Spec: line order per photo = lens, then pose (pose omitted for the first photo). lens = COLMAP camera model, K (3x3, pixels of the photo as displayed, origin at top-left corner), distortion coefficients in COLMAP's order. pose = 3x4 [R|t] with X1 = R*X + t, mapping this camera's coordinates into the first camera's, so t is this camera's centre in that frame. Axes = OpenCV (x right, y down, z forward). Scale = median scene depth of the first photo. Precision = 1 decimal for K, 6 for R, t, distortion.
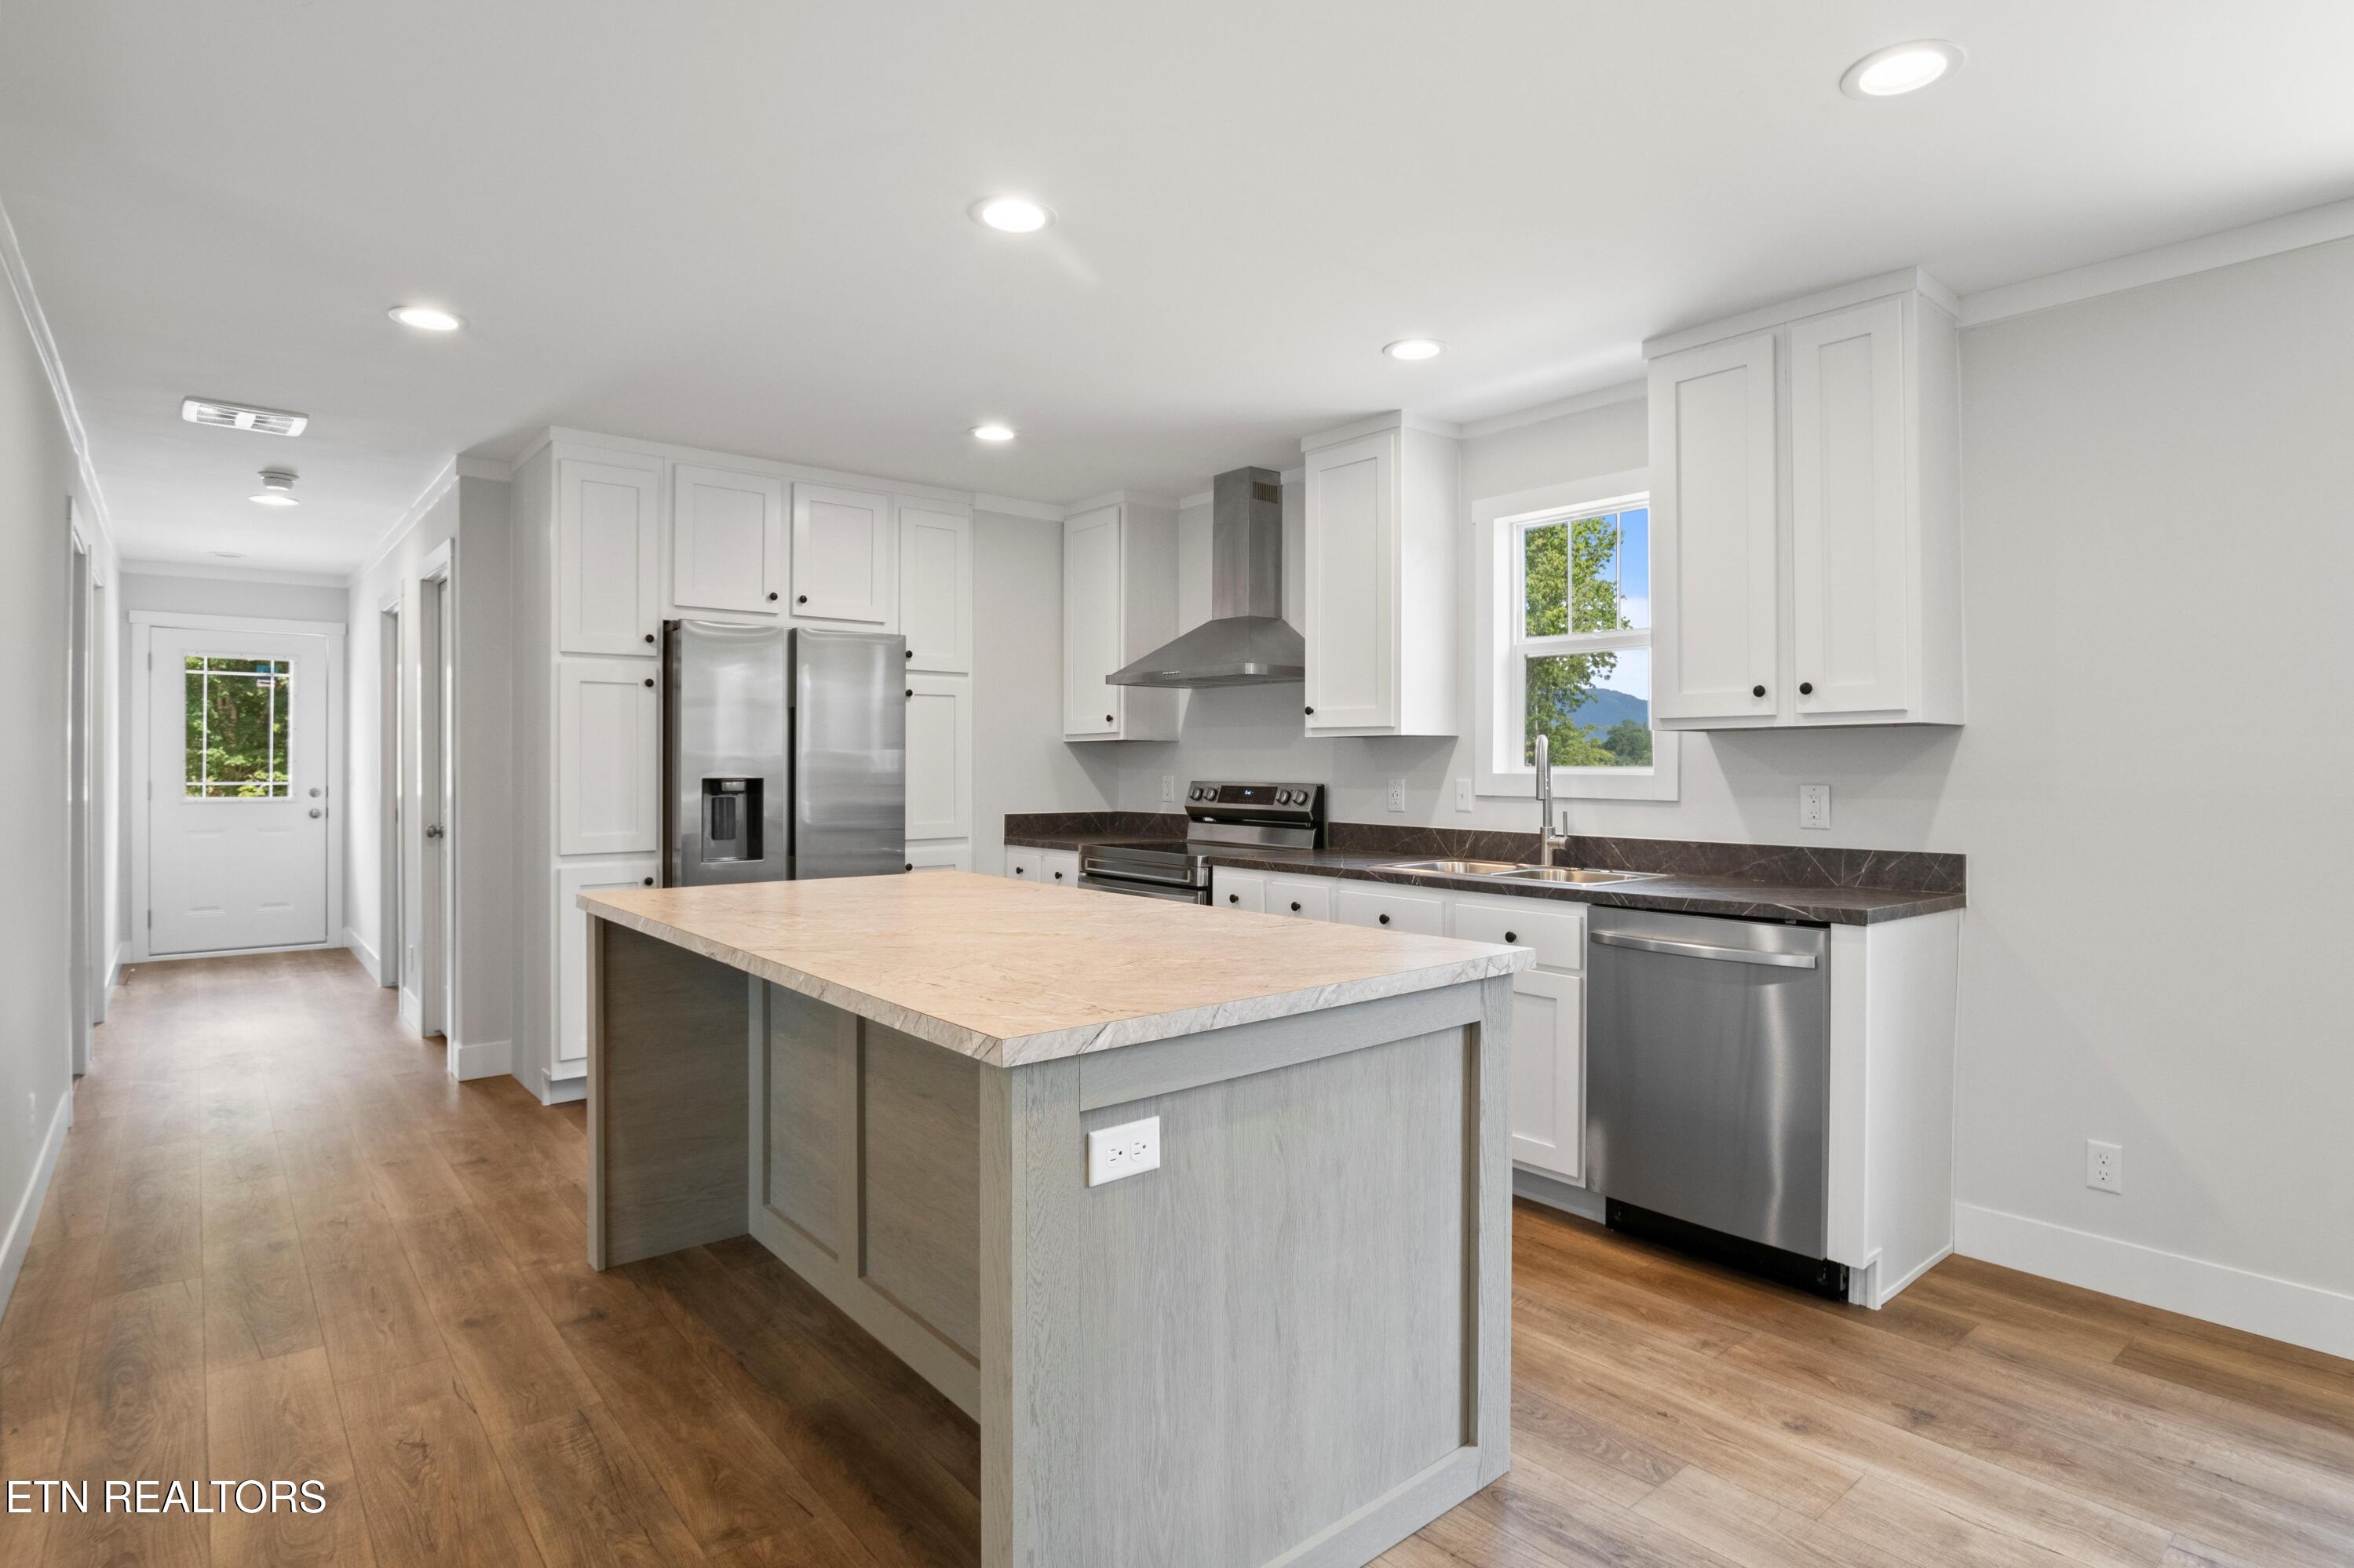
lens RADIAL K [[1201.4, 0, 1183.0], [0, 1201.4, 768.9], [0, 0, 1]] dist [-0.018410, -0.000227]
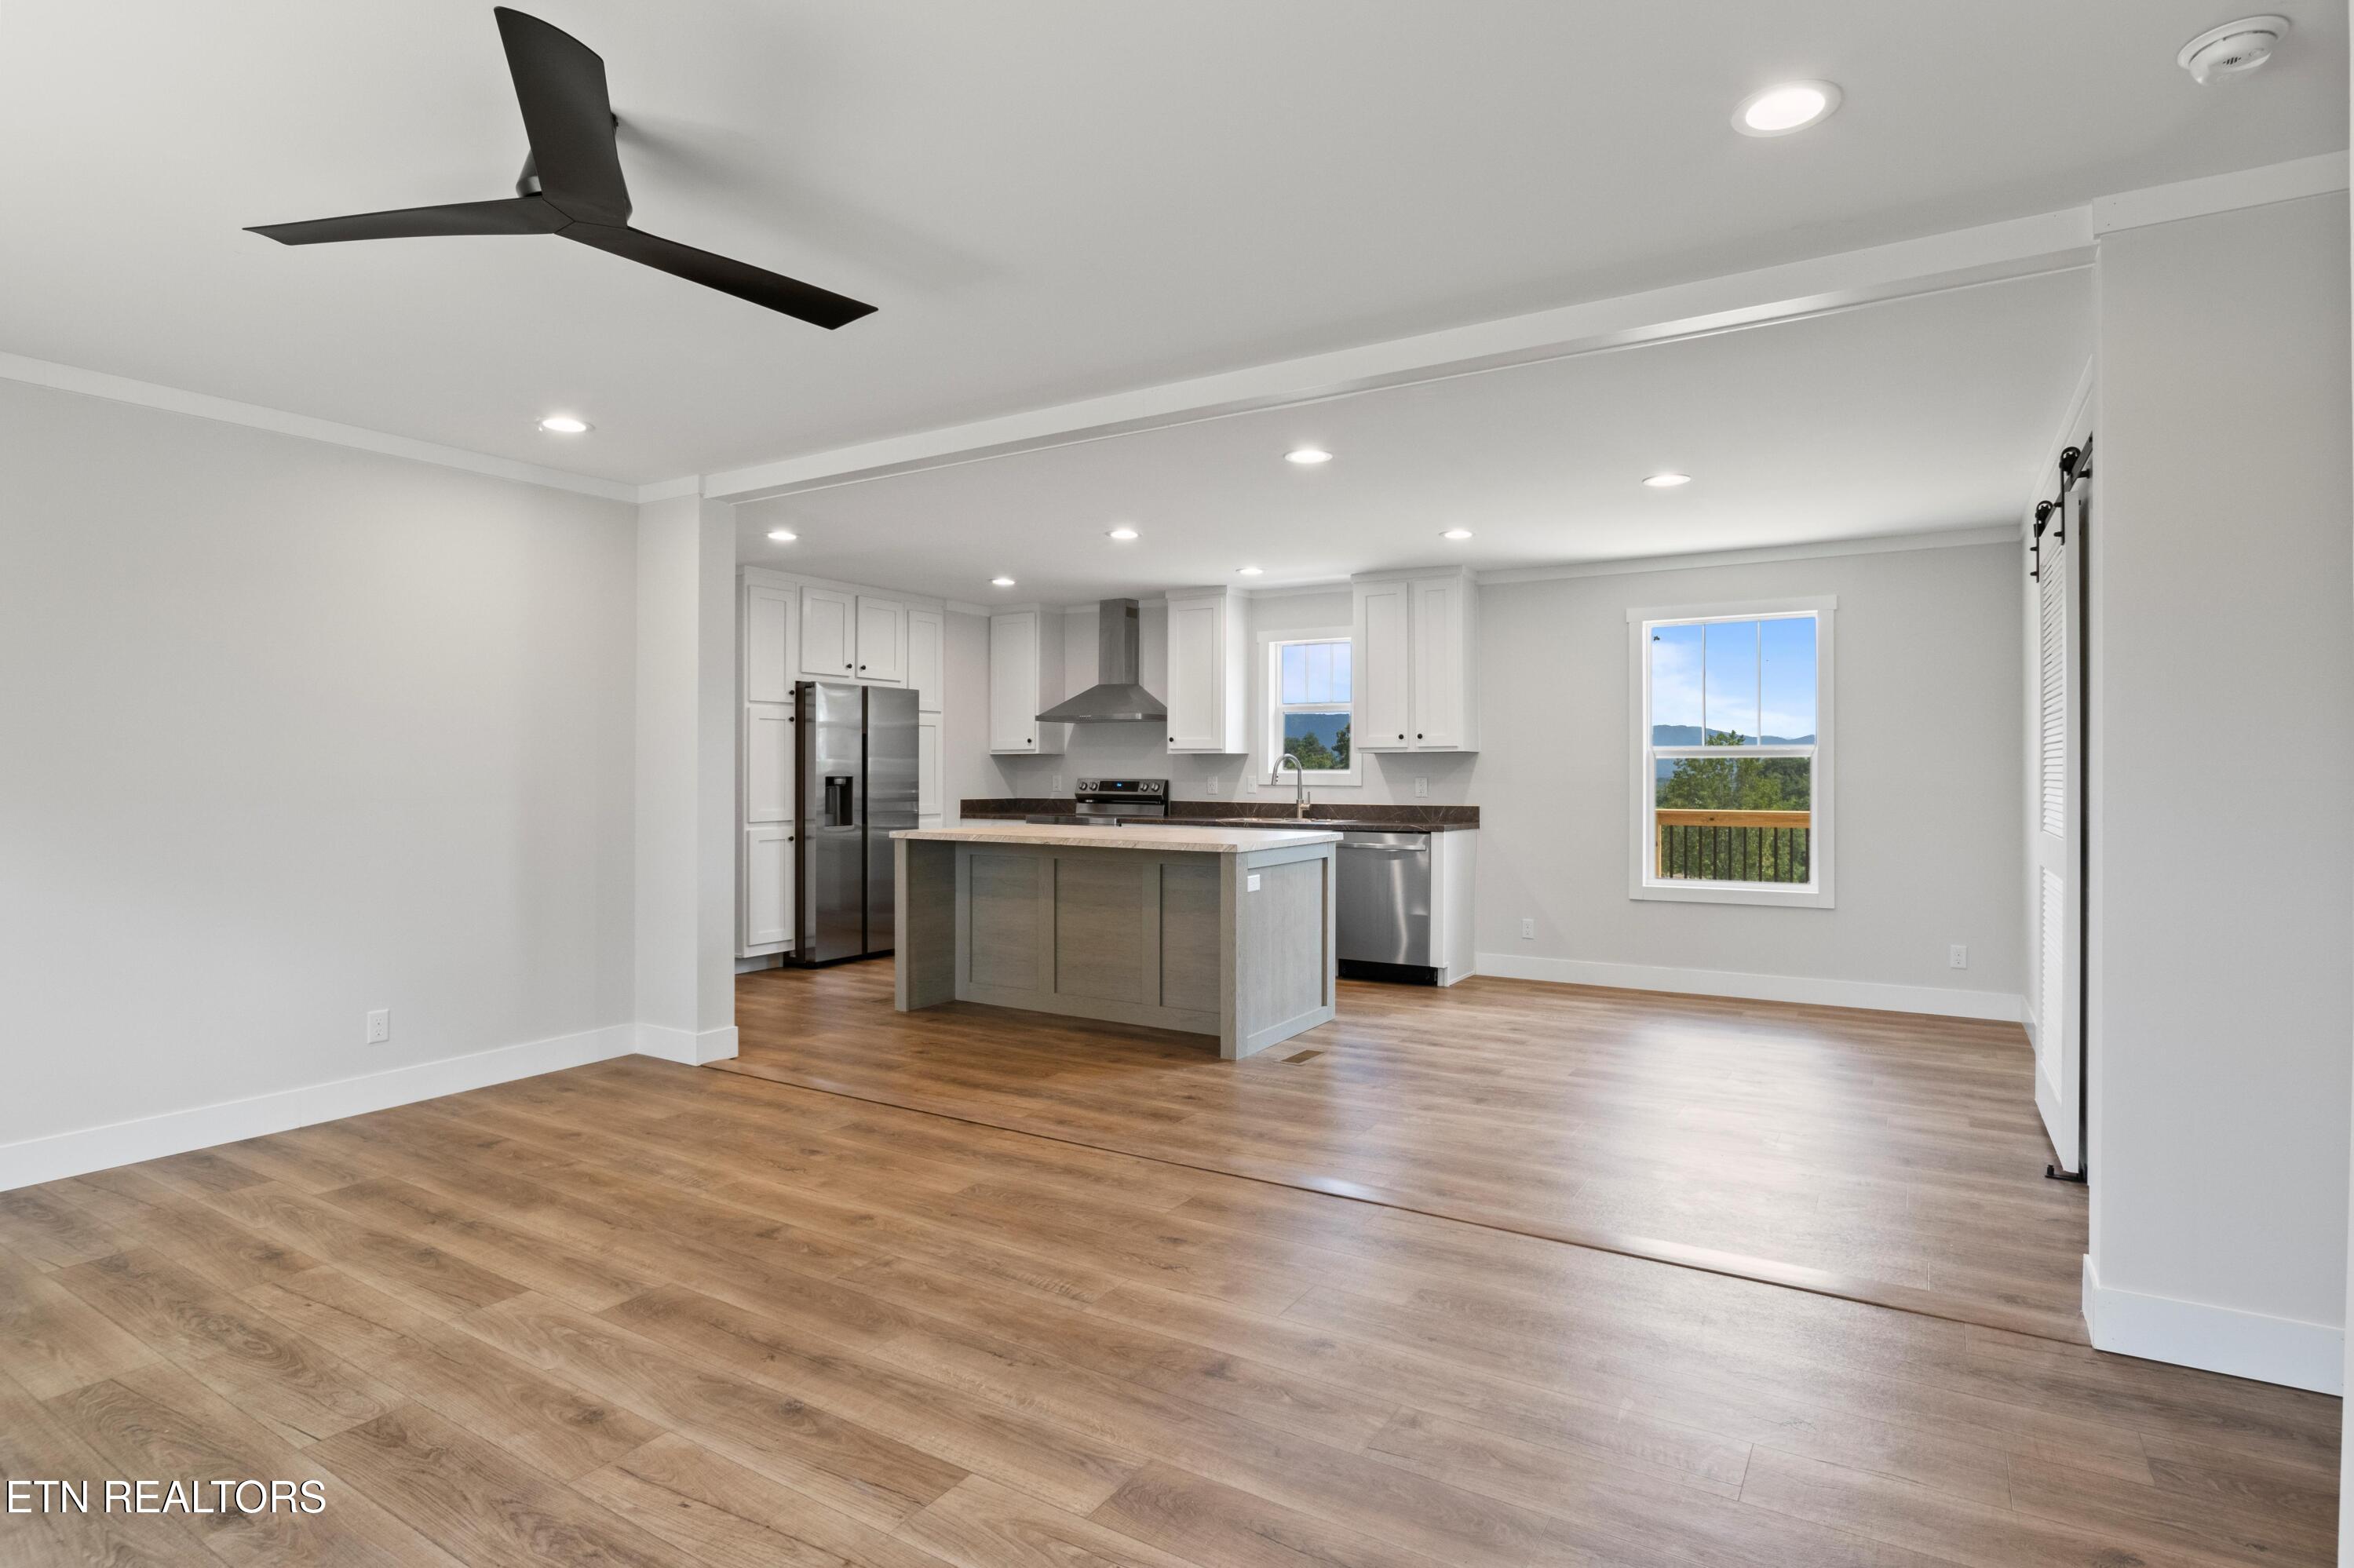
lens RADIAL K [[1198.9, 0, 1177.0], [0, 1198.9, 784.0], [0, 0, 1]] dist [-0.020524, -0.001620]
pose [[0.949854, -0.003497, 0.312674, -0.490370], [0.000900, 0.999964, 0.008450, 0.004493], [-0.312692, -0.007745, 0.949823, -0.798242]]
